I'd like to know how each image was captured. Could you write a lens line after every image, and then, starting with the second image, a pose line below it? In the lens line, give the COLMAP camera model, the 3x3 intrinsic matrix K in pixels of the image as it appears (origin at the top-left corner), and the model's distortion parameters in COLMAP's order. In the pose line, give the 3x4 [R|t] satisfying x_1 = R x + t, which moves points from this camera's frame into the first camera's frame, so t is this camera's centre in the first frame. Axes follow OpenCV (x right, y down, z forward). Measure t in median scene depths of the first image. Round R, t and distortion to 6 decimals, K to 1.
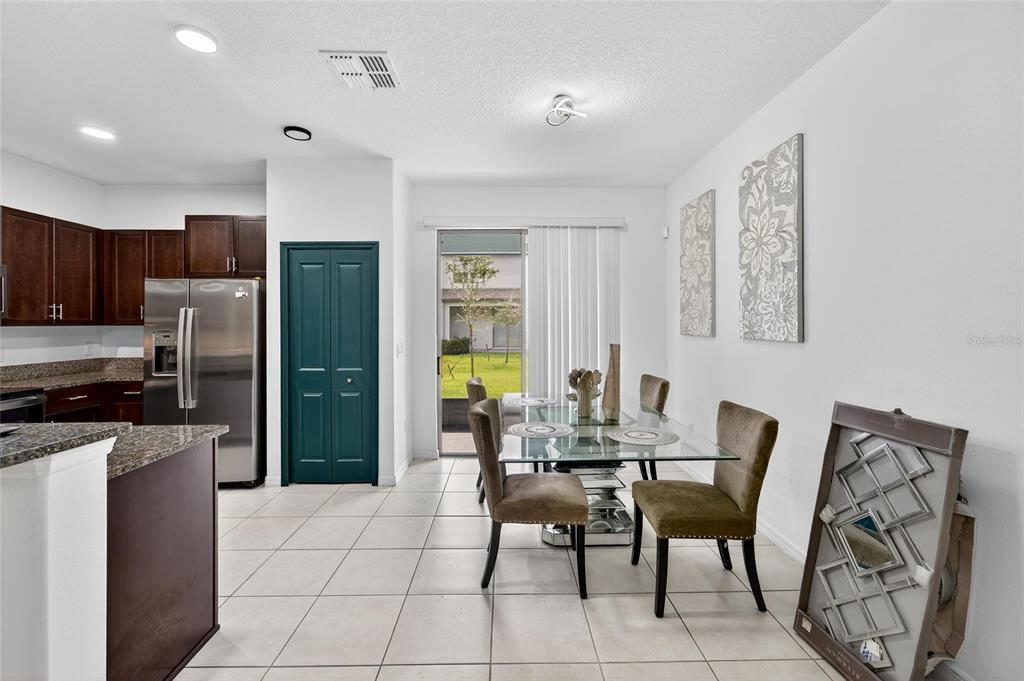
lens RADIAL K [[432.7, 0, 511.5], [0, 432.7, 322.2], [0, 0, 1]] dist [0.001391, 0.000441]
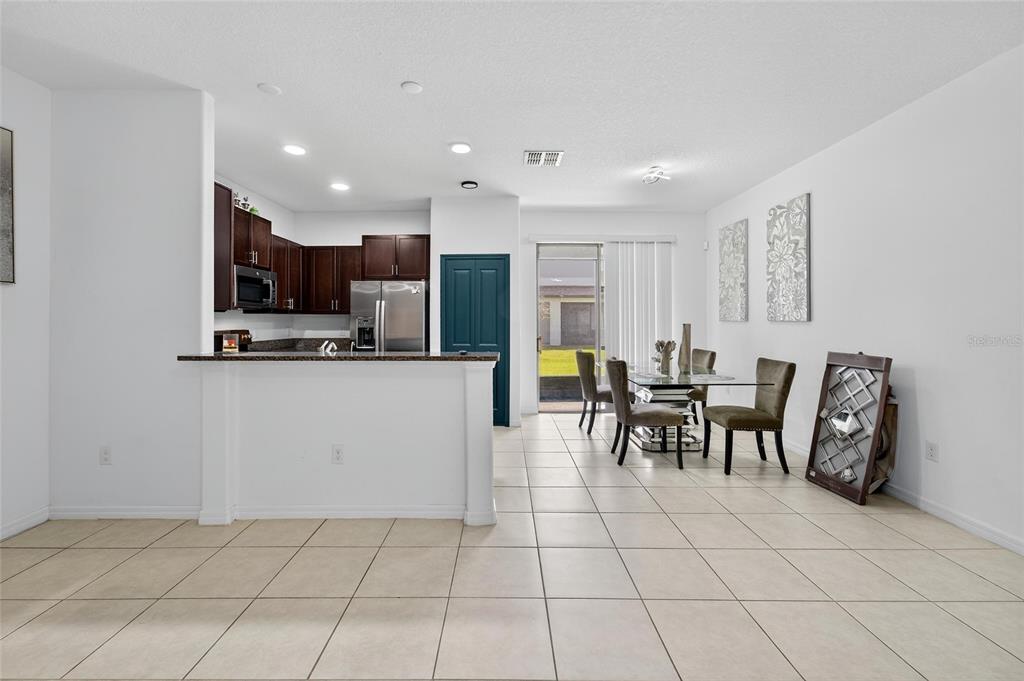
lens RADIAL K [[432.4, 0, 507.8], [0, 432.4, 317.8], [0, 0, 1]] dist [0.000086, 0.000190]
pose [[0.999908, 0.000981, -0.013538, -0.308600], [-0.001025, 0.999994, -0.003229, 0.027452], [0.013535, 0.003242, 0.999903, -0.448313]]
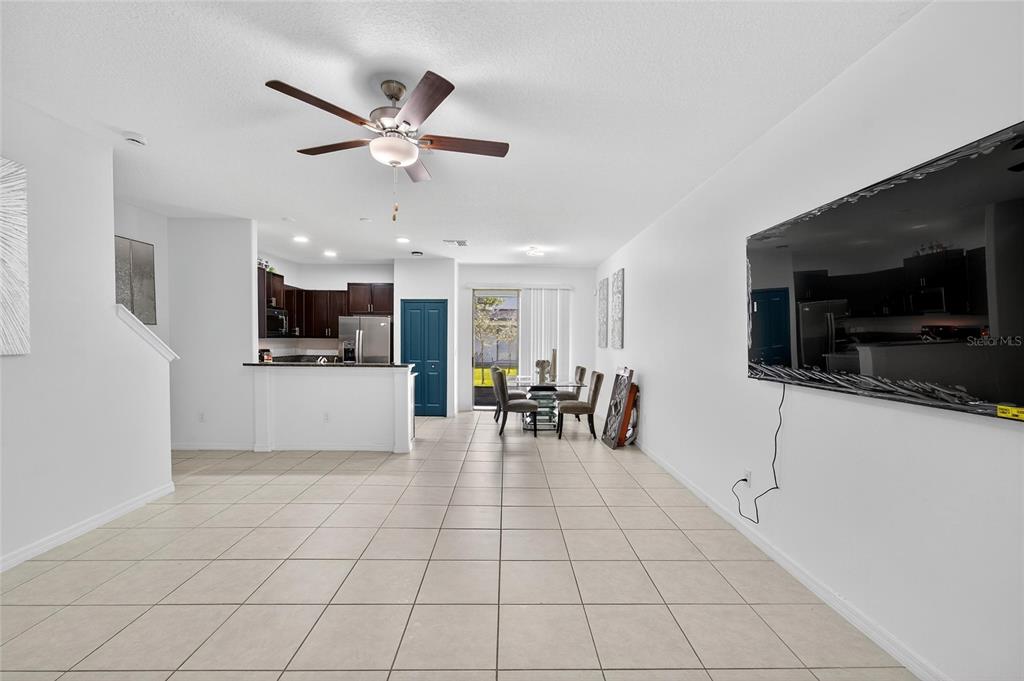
lens RADIAL K [[433.7, 0, 512.0], [0, 433.7, 357.8], [0, 0, 1]] dist [0.000128, 0.000070]
pose [[0.999902, 0.013723, -0.002680, 0.007949], [-0.013598, 0.999019, 0.042137, 0.000532], [0.003256, -0.042096, 0.999108, -1.143041]]
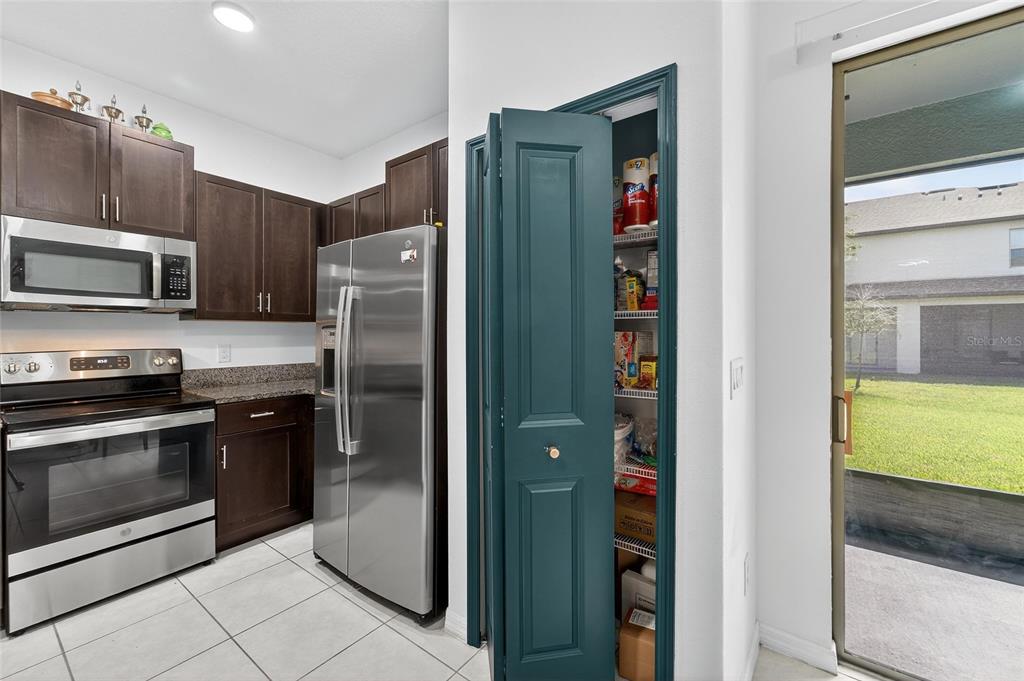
lens RADIAL K [[414.5, 0, 508.9], [0, 414.5, 329.3], [0, 0, 1]] dist [0.007717, 0.000143]
pose [[0.786909, -0.003789, -0.617057, -0.217046], [-0.002101, 0.999959, -0.008819, 0.031917], [0.617065, 0.008236, 0.786869, 0.688583]]
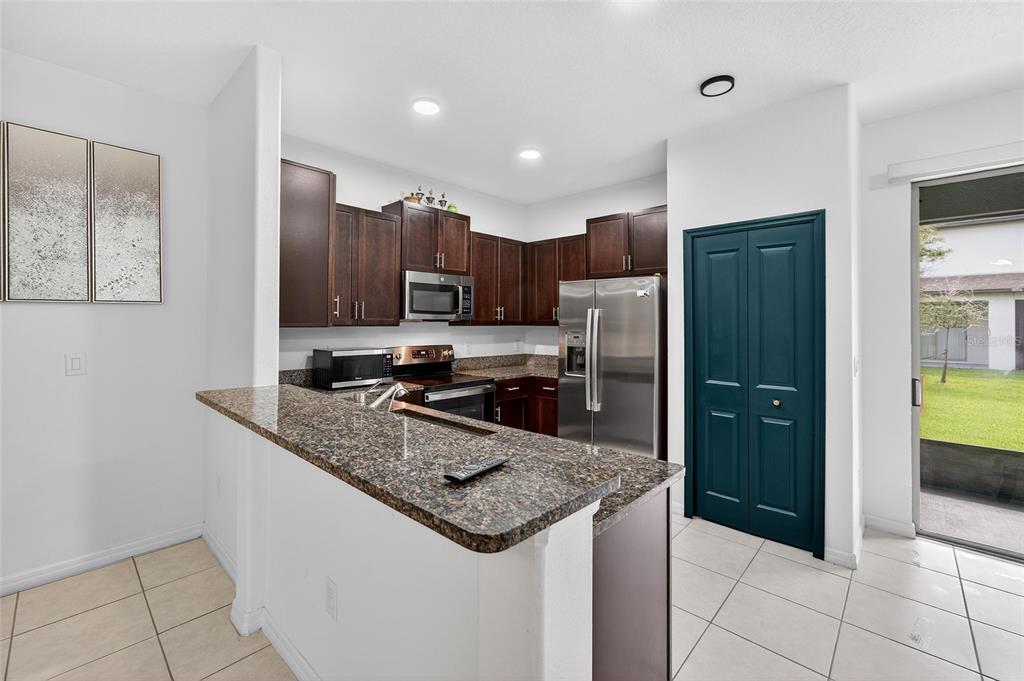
lens RADIAL K [[432.4, 0, 507.8], [0, 432.4, 317.8], [0, 0, 1]] dist [0.000086, 0.000190]
pose [[0.723106, -0.003612, -0.690727, -0.207519], [-0.005702, 0.999921, -0.011199, -0.000562], [0.690713, 0.012036, 0.723029, 0.150131]]
